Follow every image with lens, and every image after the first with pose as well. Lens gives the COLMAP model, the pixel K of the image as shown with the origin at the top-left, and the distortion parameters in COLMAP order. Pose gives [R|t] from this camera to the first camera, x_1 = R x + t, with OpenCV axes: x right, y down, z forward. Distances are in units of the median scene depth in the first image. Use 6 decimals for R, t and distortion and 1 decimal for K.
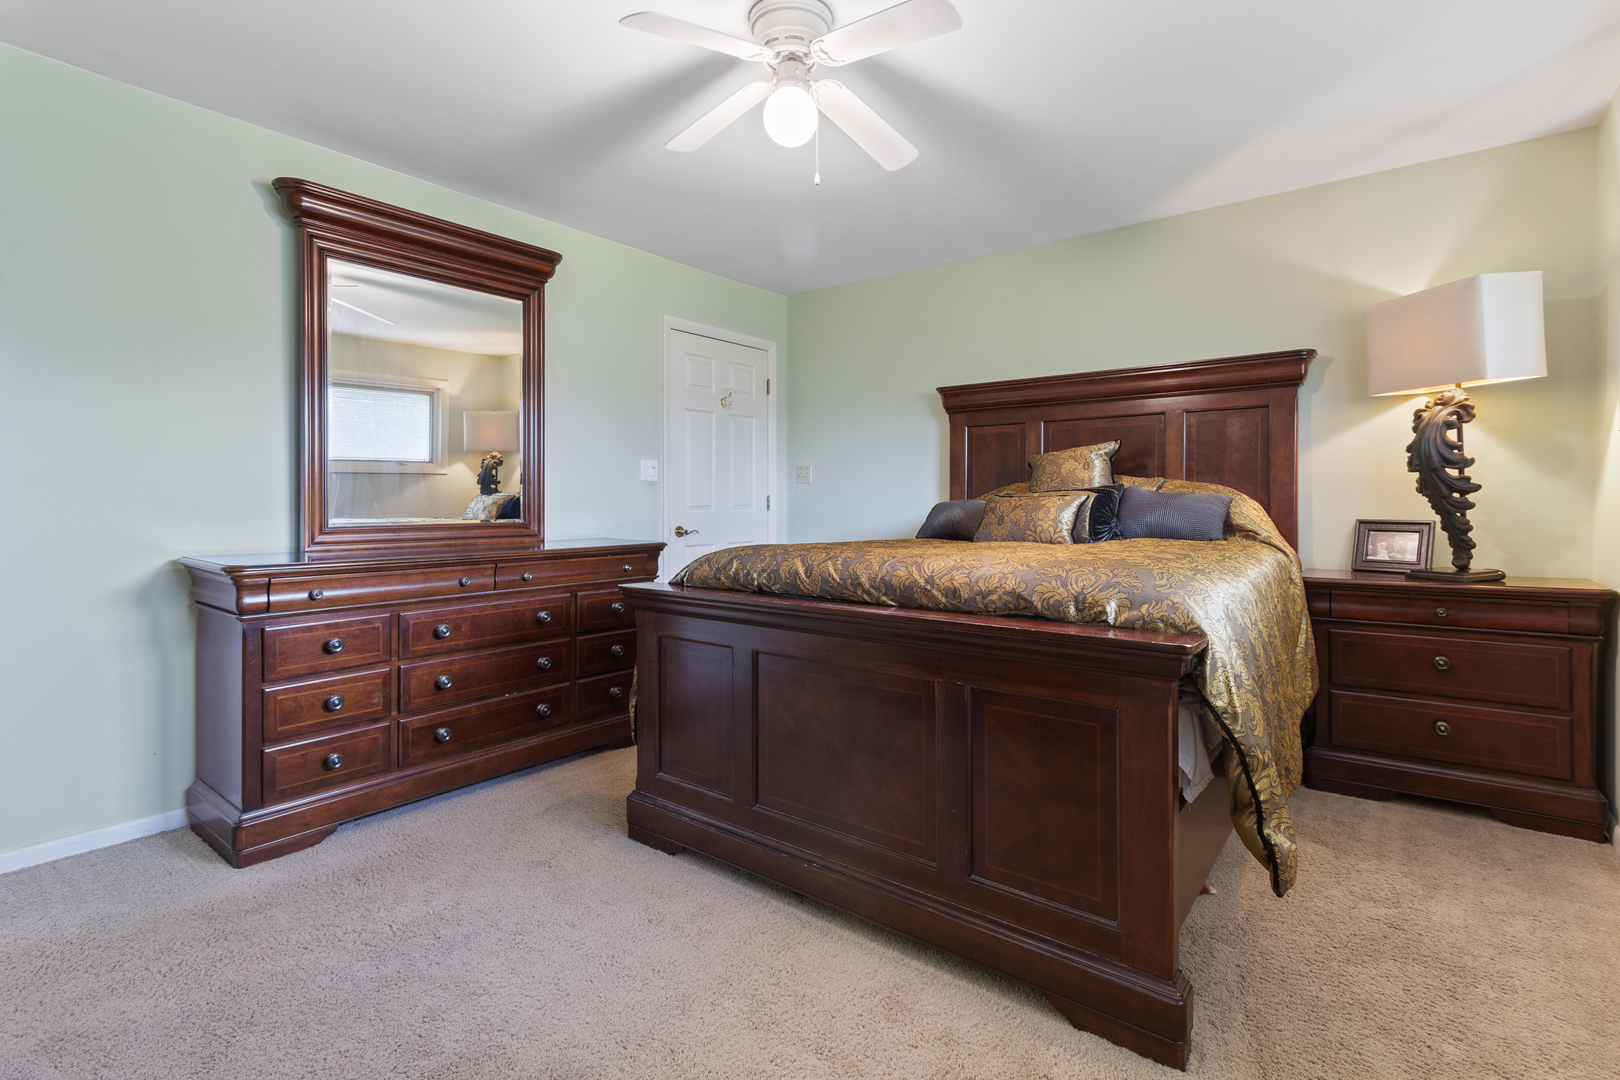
lens RADIAL K [[767.1, 0, 814.1], [0, 767.1, 495.3], [0, 0, 1]] dist [0.001682, 0.001015]
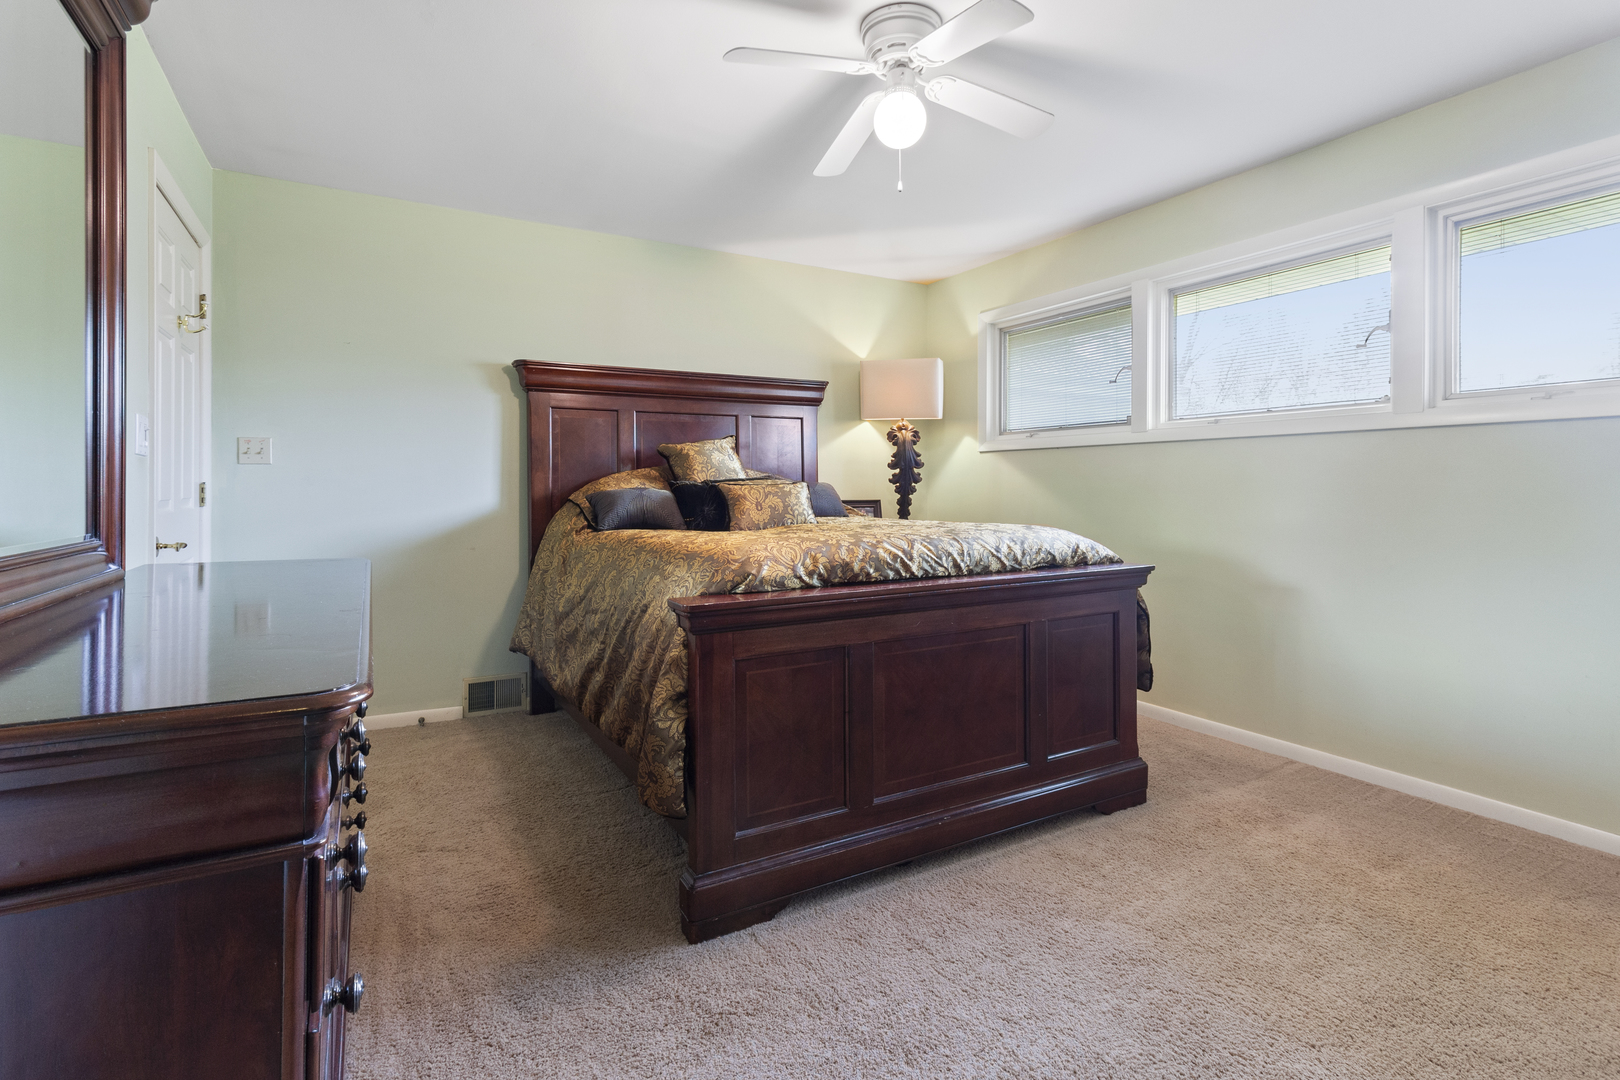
lens RADIAL K [[767.1, 0, 802.4], [0, 767.1, 484.9], [0, 0, 1]] dist [0.001682, 0.001015]
pose [[0.386756, -0.000103, 0.922182, -0.793368], [-0.002979, 0.999995, 0.001361, 0.000854], [-0.922177, -0.003274, 0.386753, 0.553614]]
